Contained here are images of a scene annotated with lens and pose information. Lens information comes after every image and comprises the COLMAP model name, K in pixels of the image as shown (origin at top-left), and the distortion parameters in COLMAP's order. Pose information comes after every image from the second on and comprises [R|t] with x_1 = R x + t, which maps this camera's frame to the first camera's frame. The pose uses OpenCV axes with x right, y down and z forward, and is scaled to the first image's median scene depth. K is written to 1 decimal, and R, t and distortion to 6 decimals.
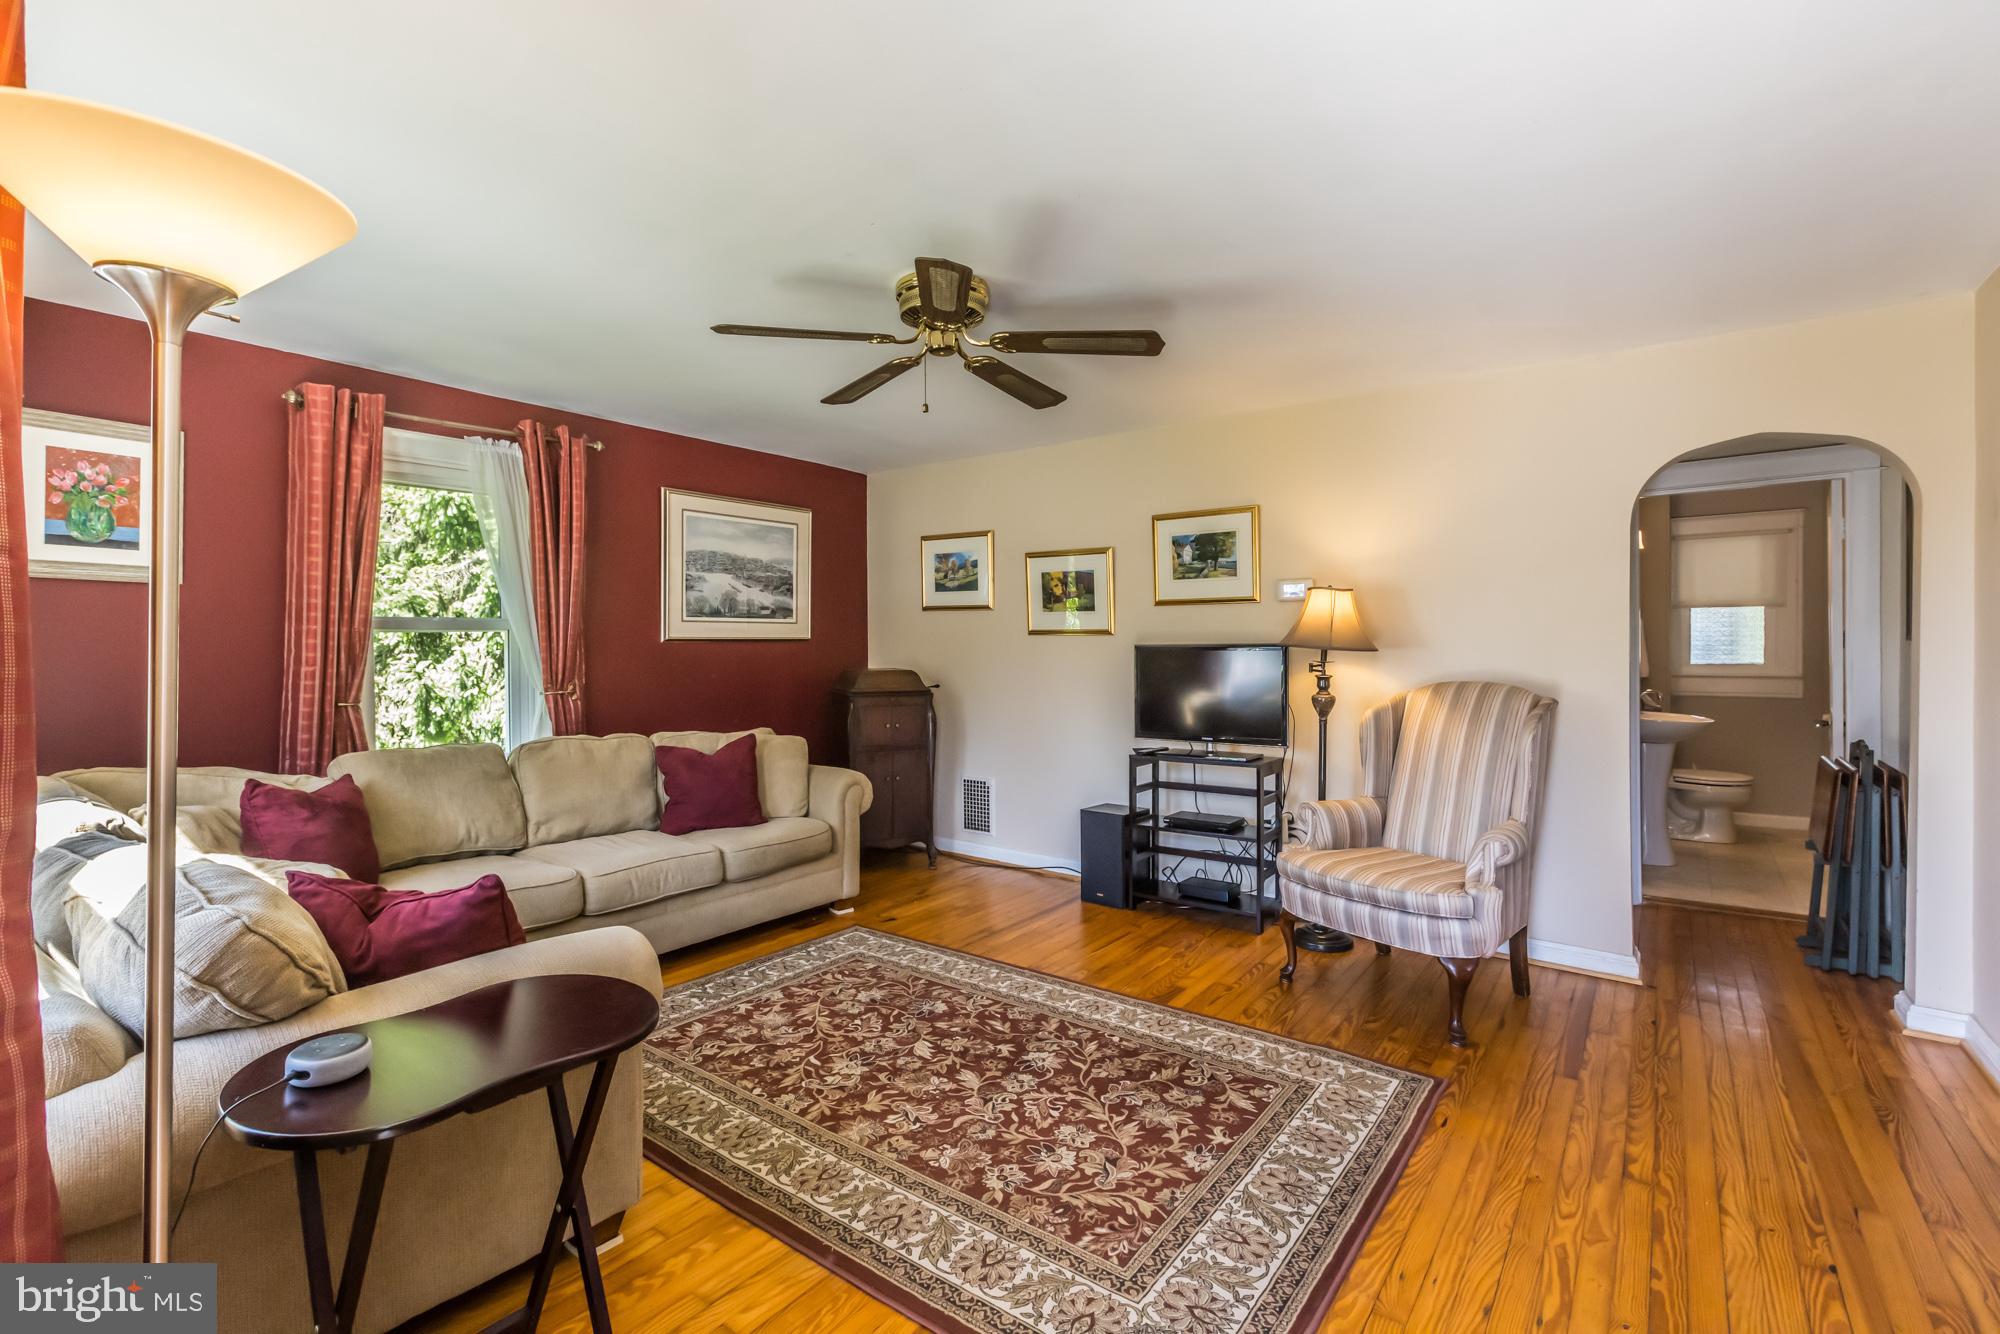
lens RADIAL K [[906.3, 0, 1000.0], [0, 906.3, 667.0], [0, 0, 1]] dist [0.000910, 0.000097]
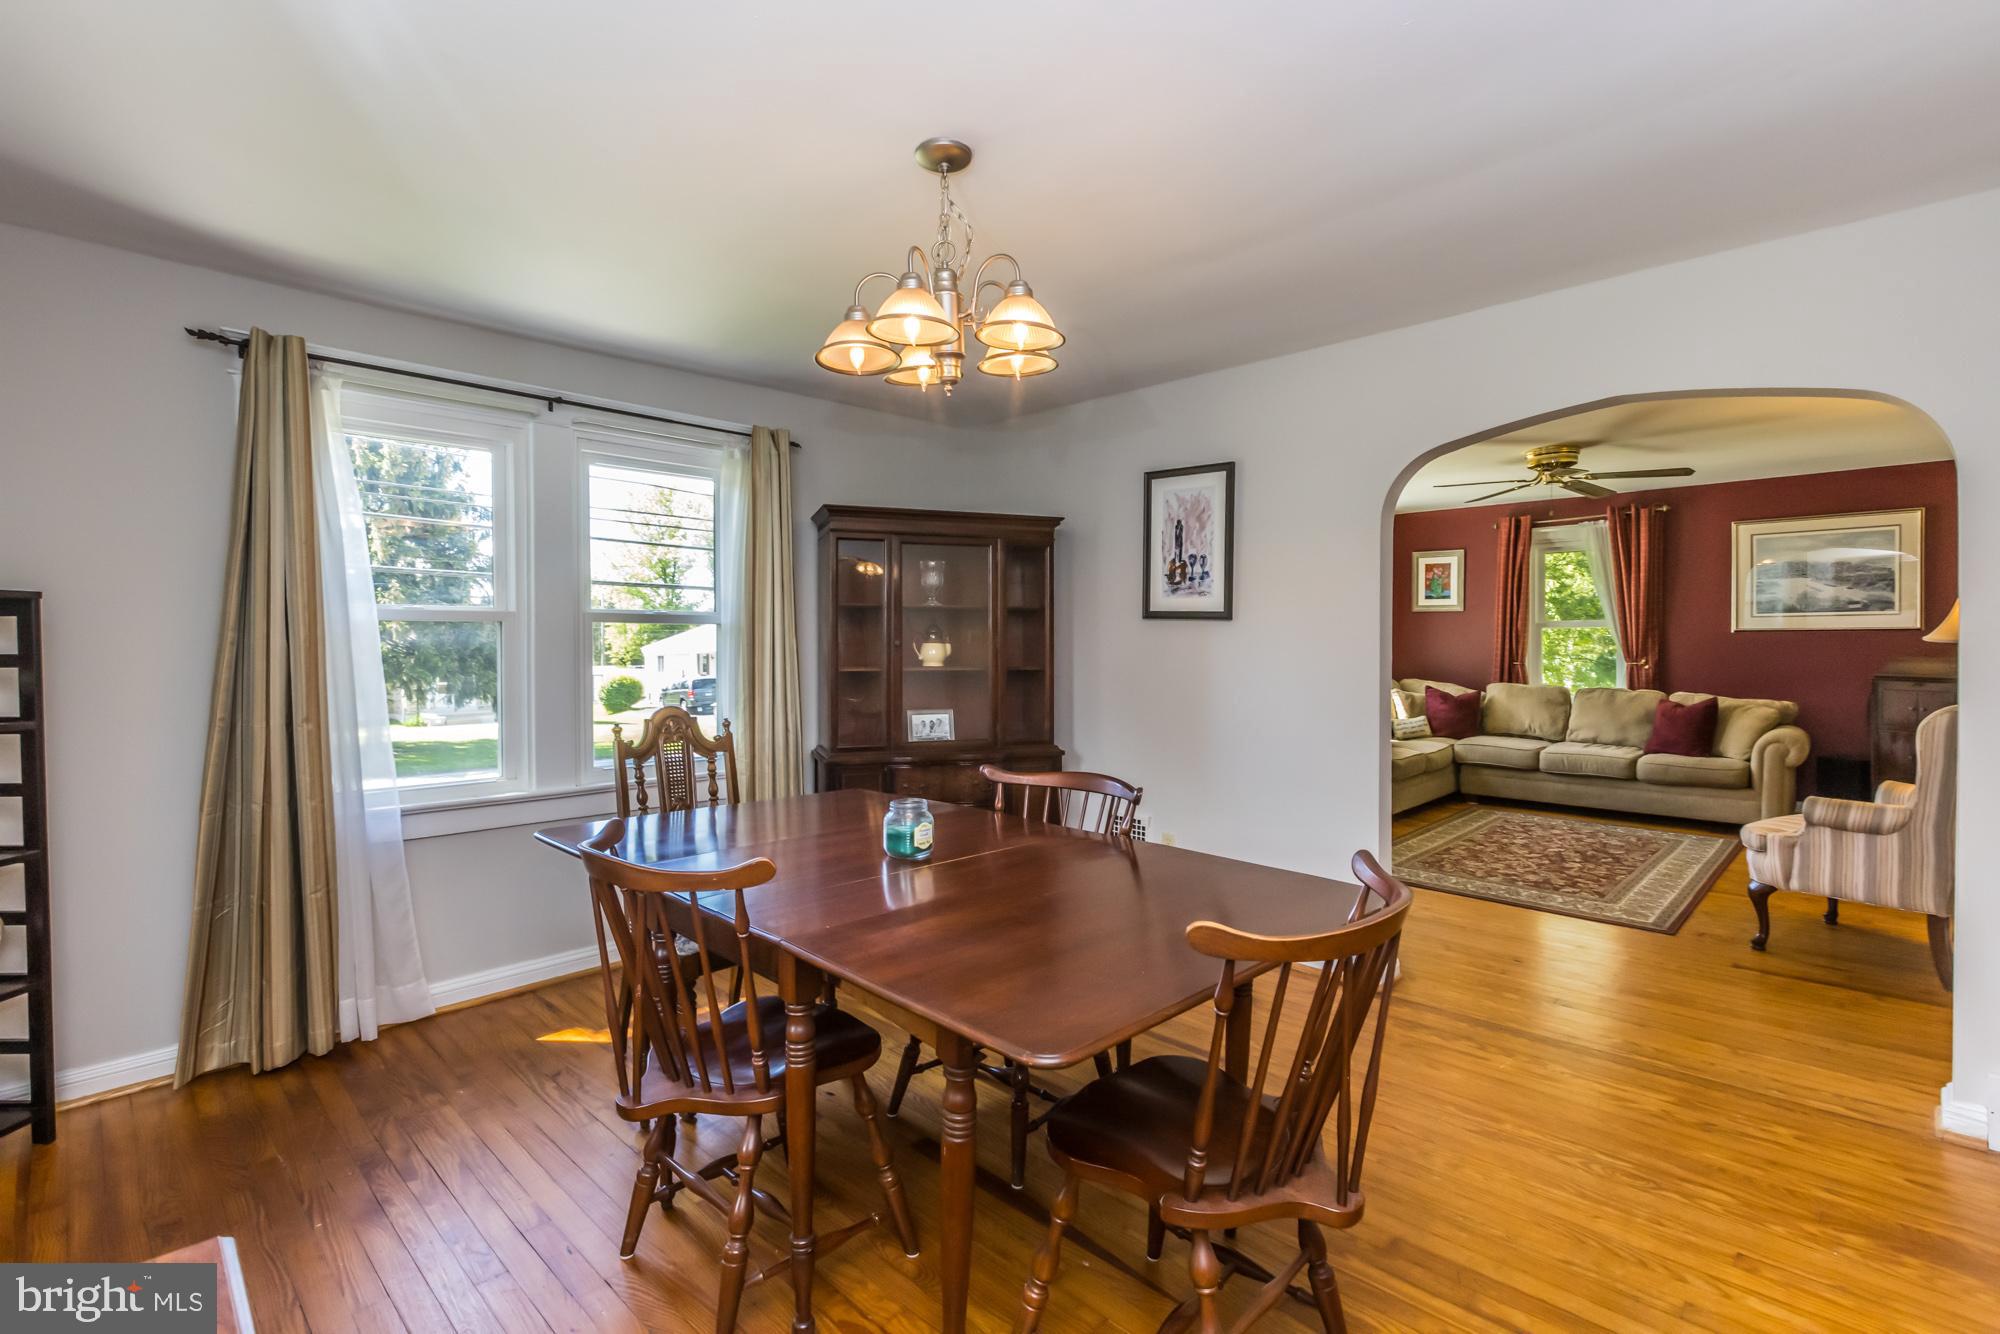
lens RADIAL K [[906.3, 0, 1000.0], [0, 906.3, 667.0], [0, 0, 1]] dist [0.000910, 0.000097]
pose [[-0.131845, 0.027073, -0.990901, 1.658174], [-0.023036, 0.999273, 0.030367, 0.014128], [0.991003, 0.026830, -0.131126, 0.078325]]
